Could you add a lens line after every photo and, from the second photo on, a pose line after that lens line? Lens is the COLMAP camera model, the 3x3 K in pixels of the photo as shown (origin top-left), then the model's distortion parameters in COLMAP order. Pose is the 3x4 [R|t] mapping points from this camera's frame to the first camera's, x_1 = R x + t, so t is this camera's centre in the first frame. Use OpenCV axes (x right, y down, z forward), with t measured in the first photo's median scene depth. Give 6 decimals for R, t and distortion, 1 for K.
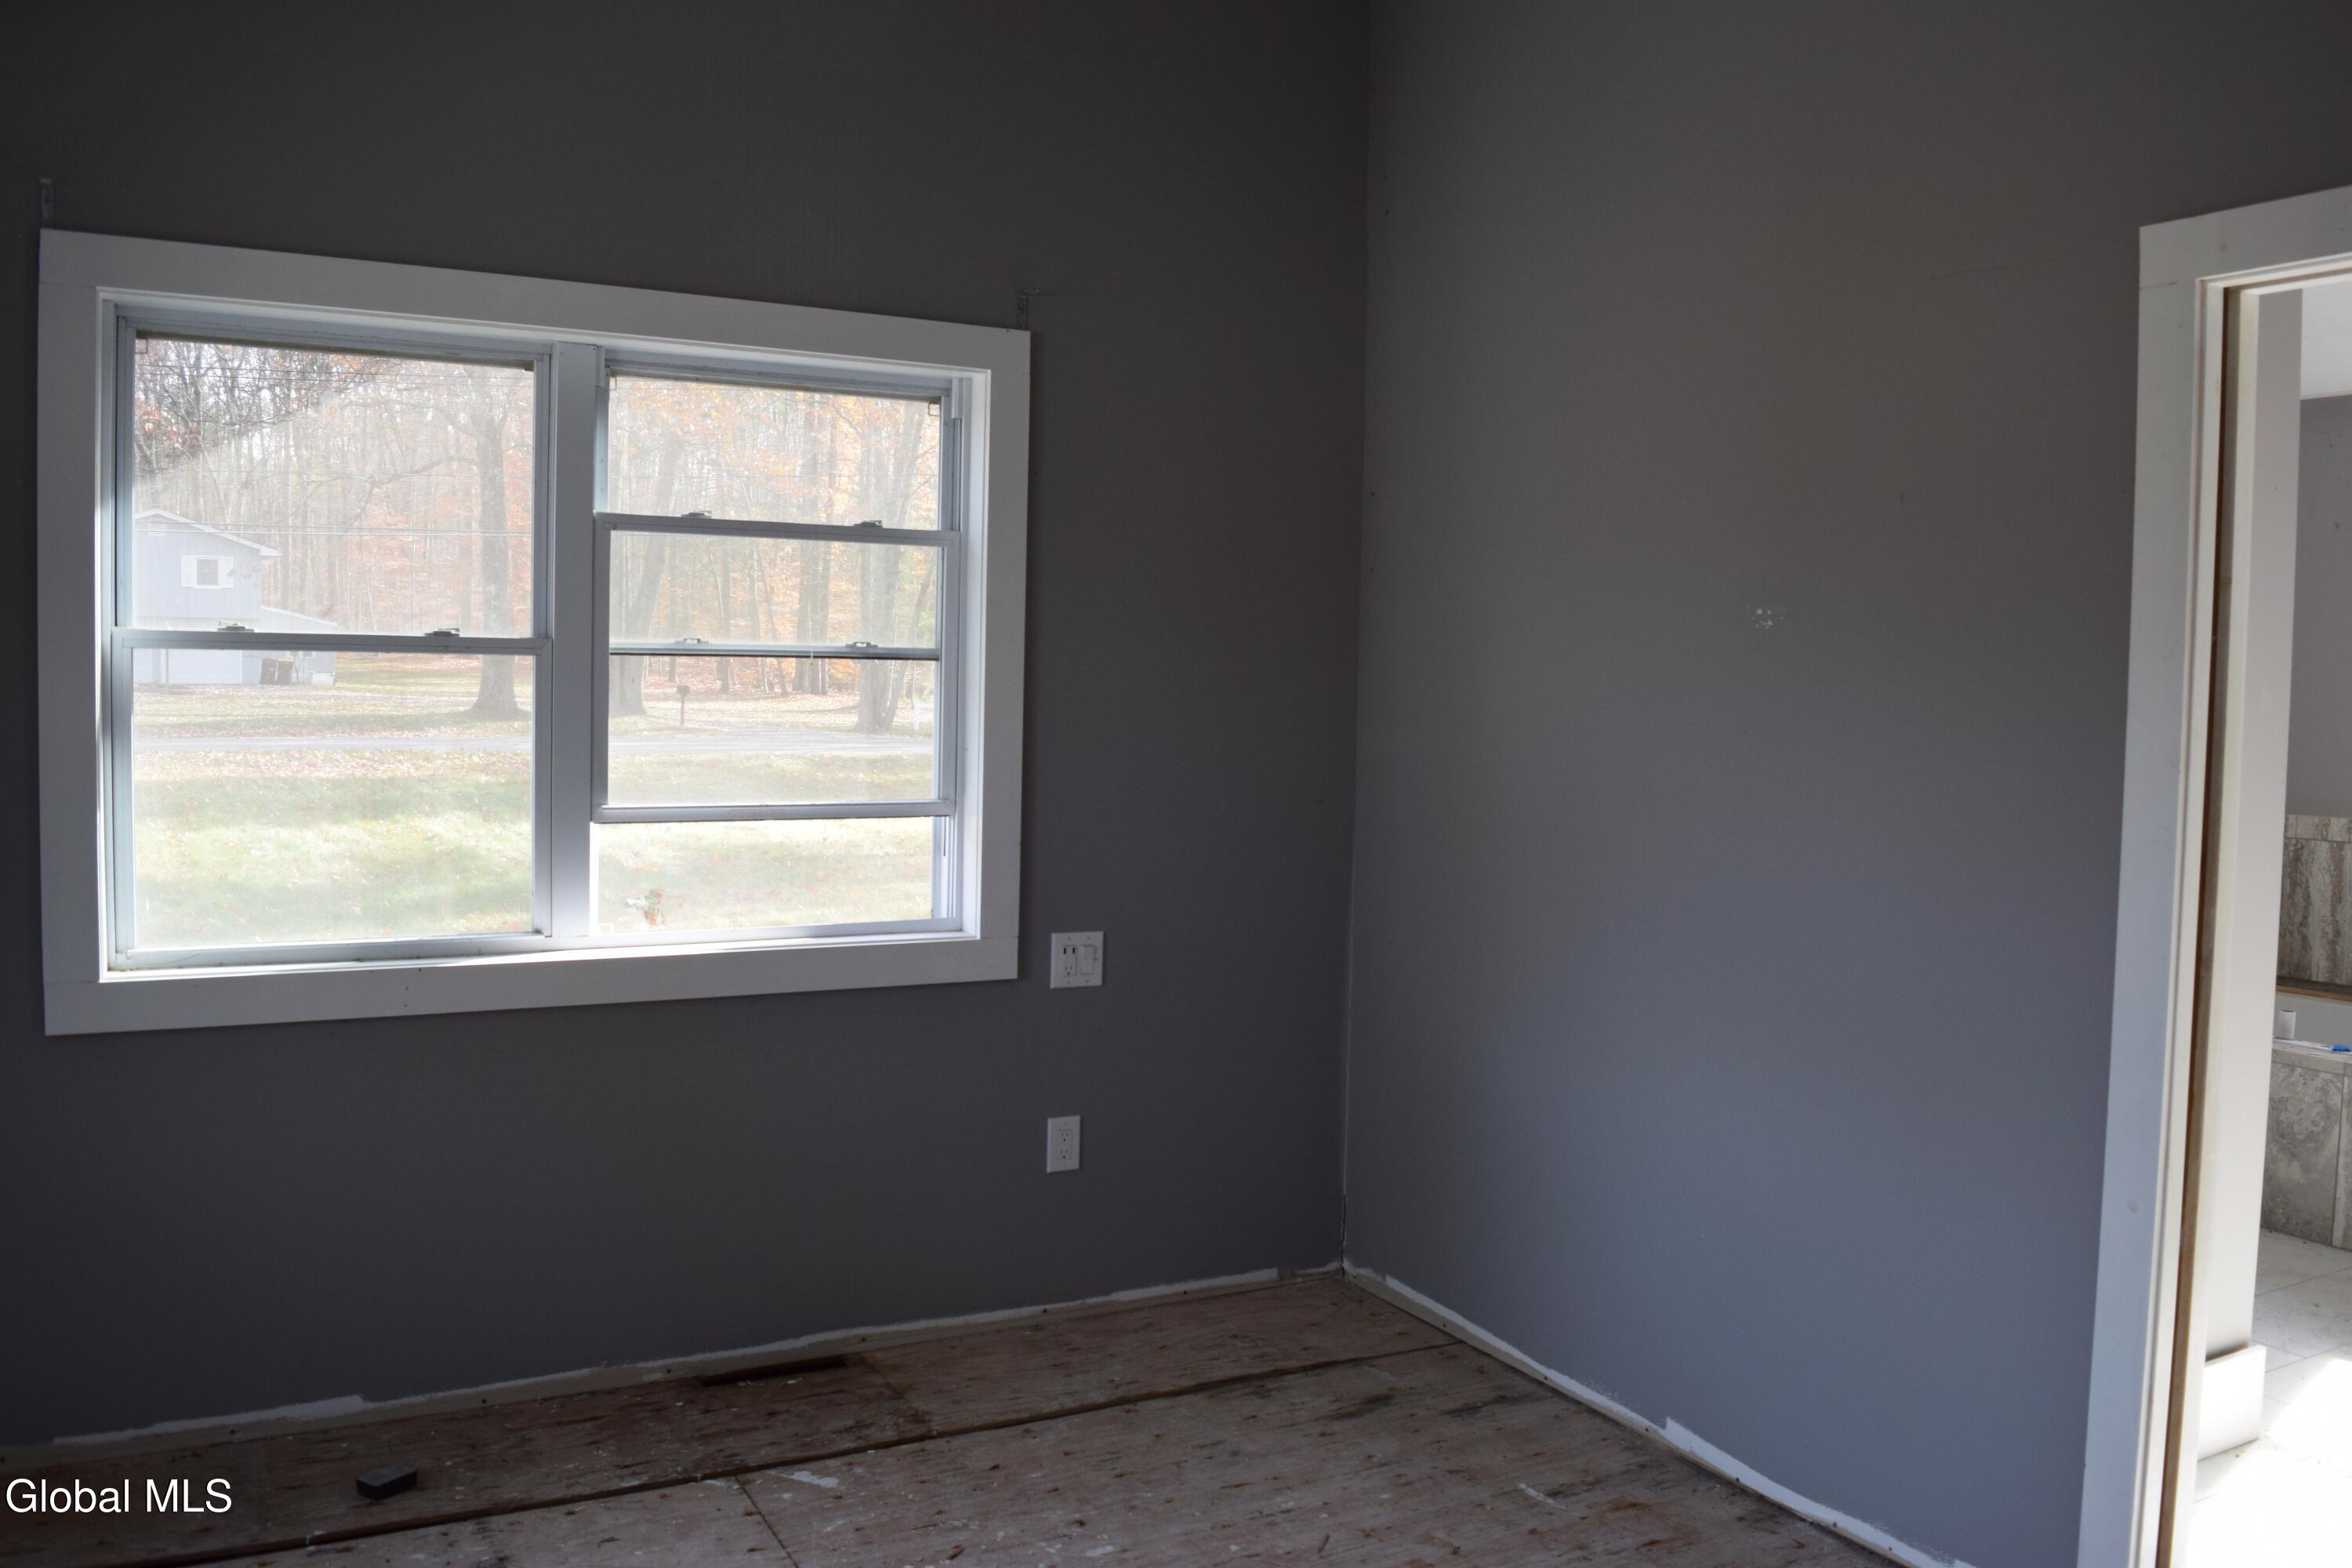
lens RADIAL K [[1862.8, 0, 1176.0], [0, 1862.8, 784.0], [0, 0, 1]] dist [-0.083574, 0.019161]
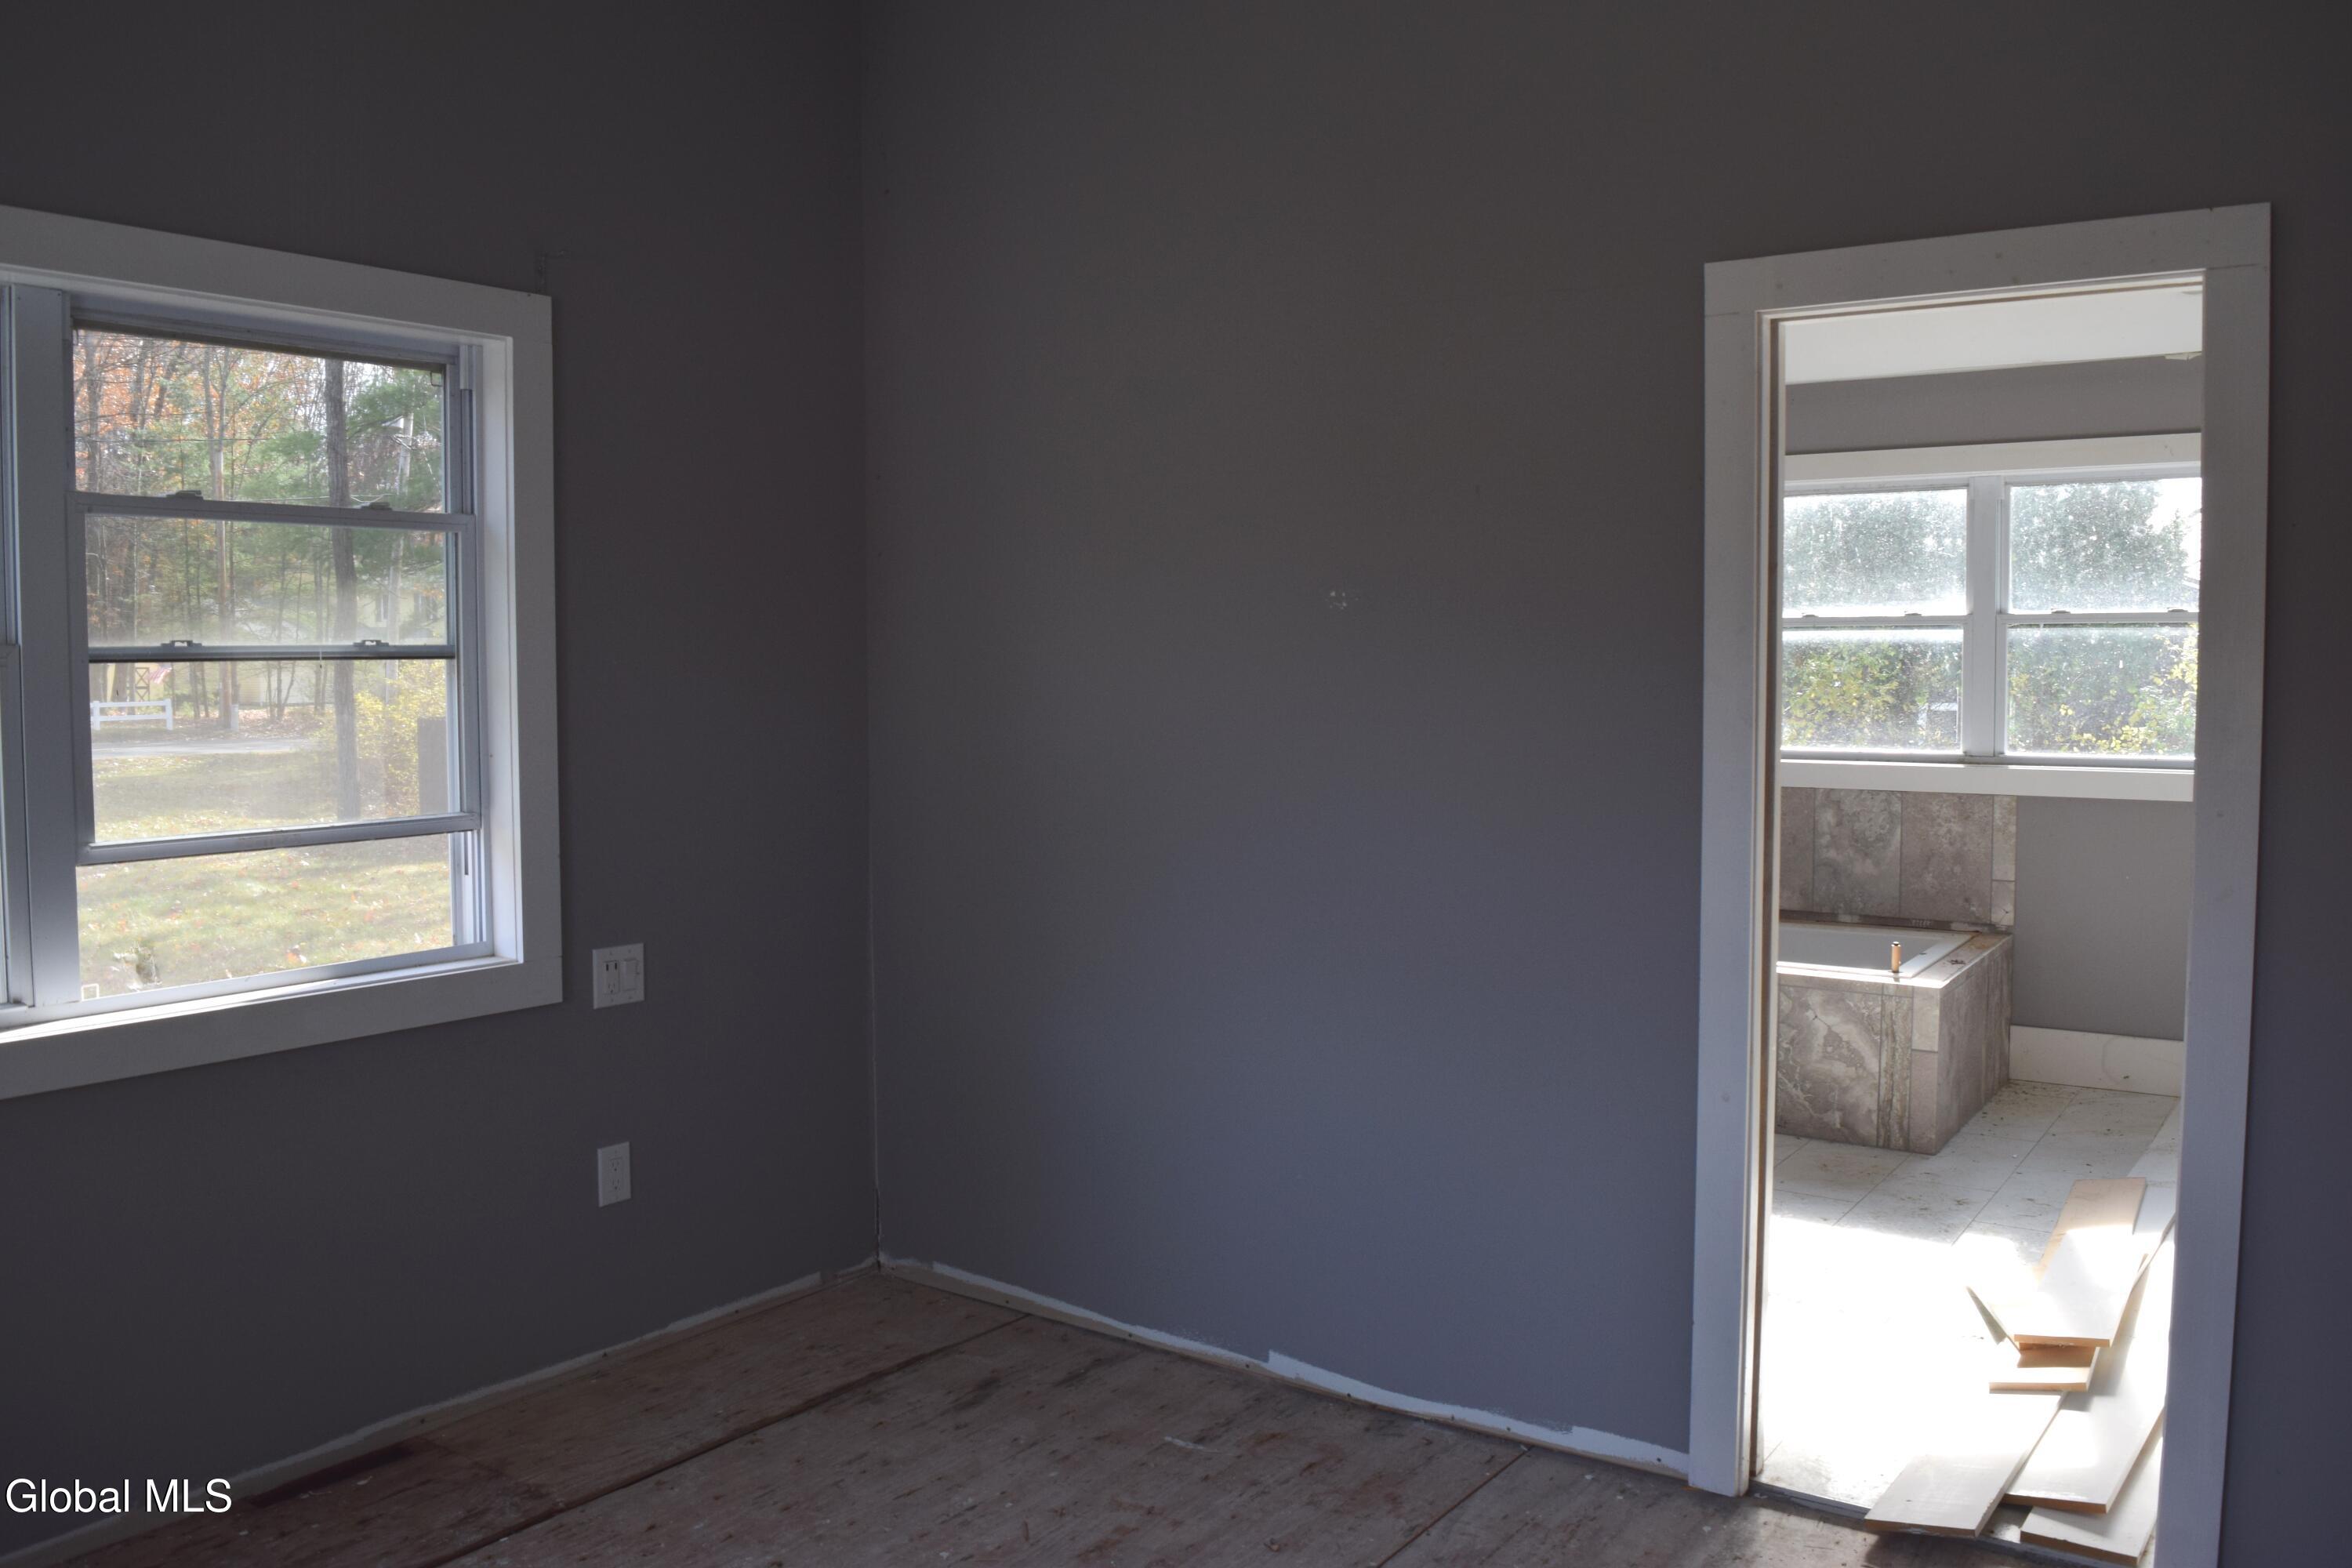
lens RADIAL K [[1862.8, 0, 1176.0], [0, 1862.8, 784.0], [0, 0, 1]] dist [-0.083574, 0.019161]
pose [[0.902581, -0.053065, 0.427238, -0.208817], [0.047124, 0.998589, 0.024475, -0.011752], [-0.427934, -0.001957, 0.903808, 0.049462]]
